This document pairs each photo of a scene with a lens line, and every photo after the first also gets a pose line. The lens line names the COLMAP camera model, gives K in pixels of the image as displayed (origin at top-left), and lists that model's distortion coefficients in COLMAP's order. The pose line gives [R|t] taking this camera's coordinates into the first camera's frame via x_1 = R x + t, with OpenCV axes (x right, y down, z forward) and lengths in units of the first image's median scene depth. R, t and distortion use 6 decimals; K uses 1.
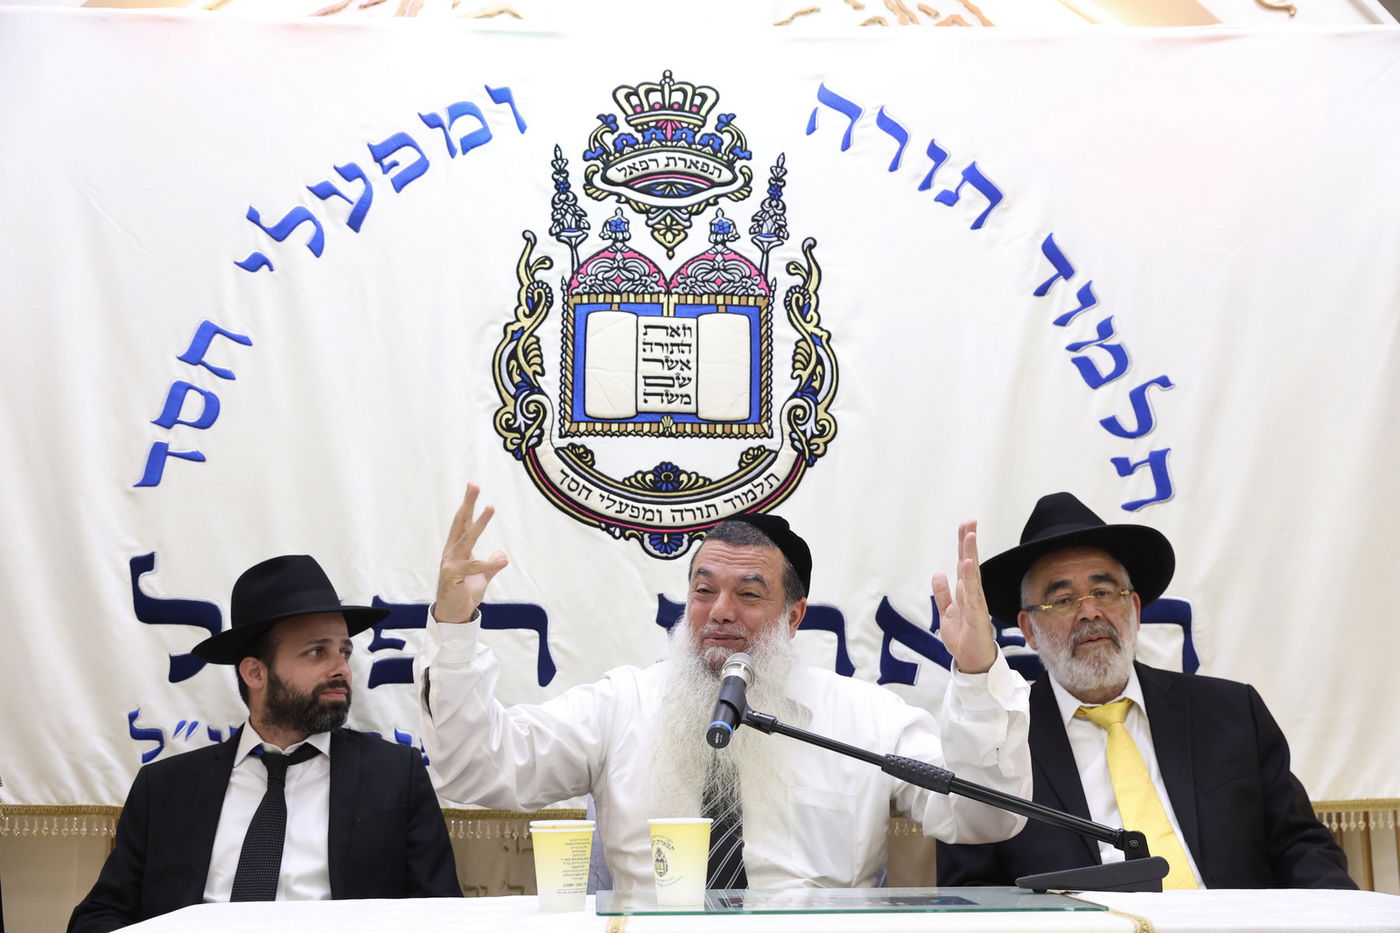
lens RADIAL K [[1893.6, 0, 700.4], [0, 1893.6, 465.4], [0, 0, 1]] dist [0.014931, 0.000000]
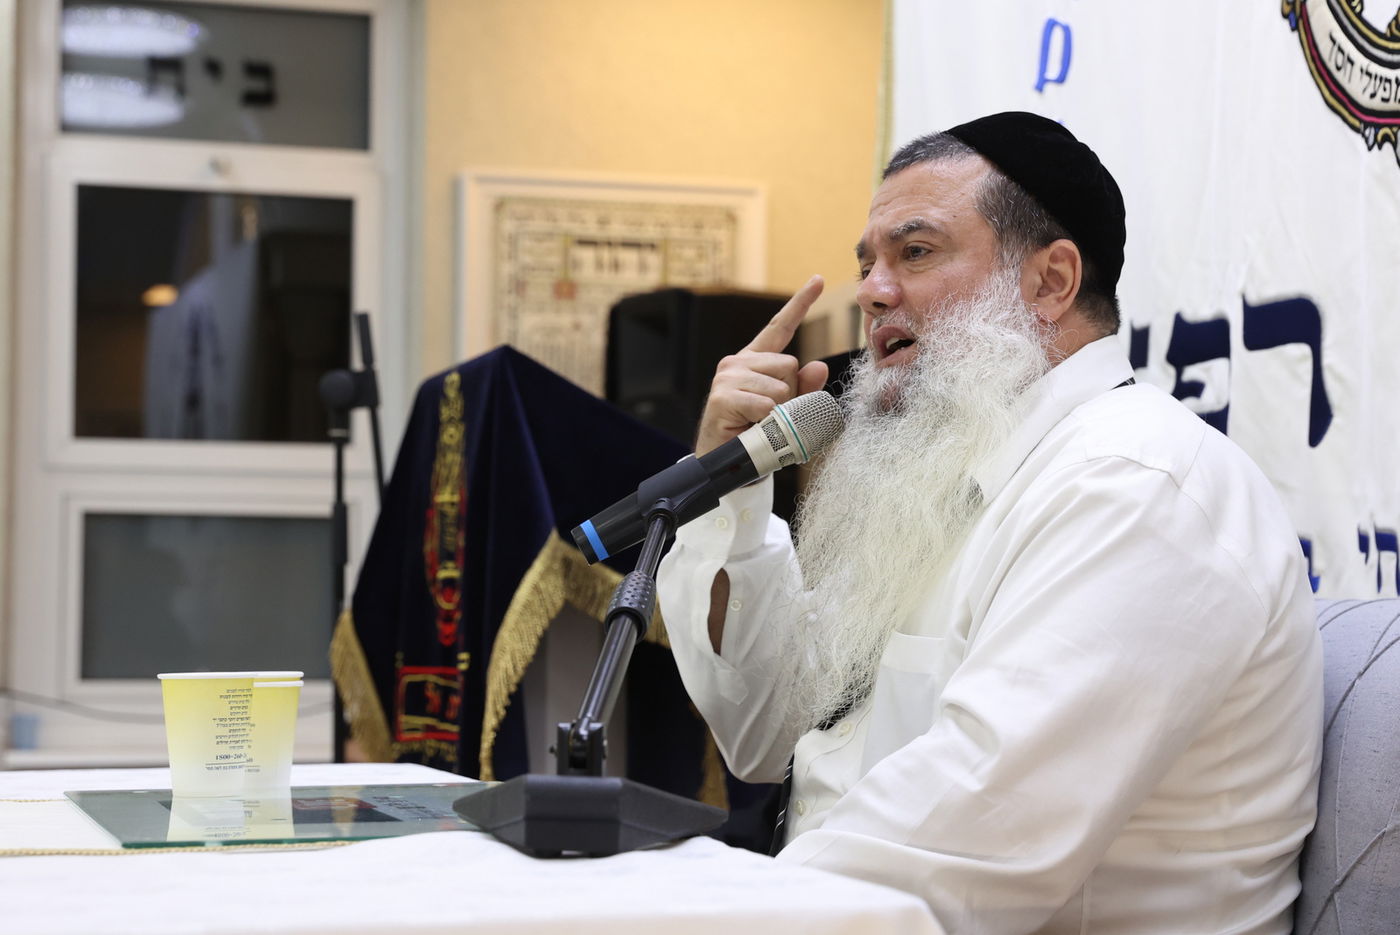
lens RADIAL K [[2682.3, 0, 700.1], [0, 2682.3, 468.4], [0, 0, 1]] dist [0.003081, 0.000000]
pose [[0.302507, -0.045555, -0.952058, 0.575554], [0.134066, 0.990961, -0.004818, 0.102130], [0.943672, -0.126181, 0.305879, 0.602975]]
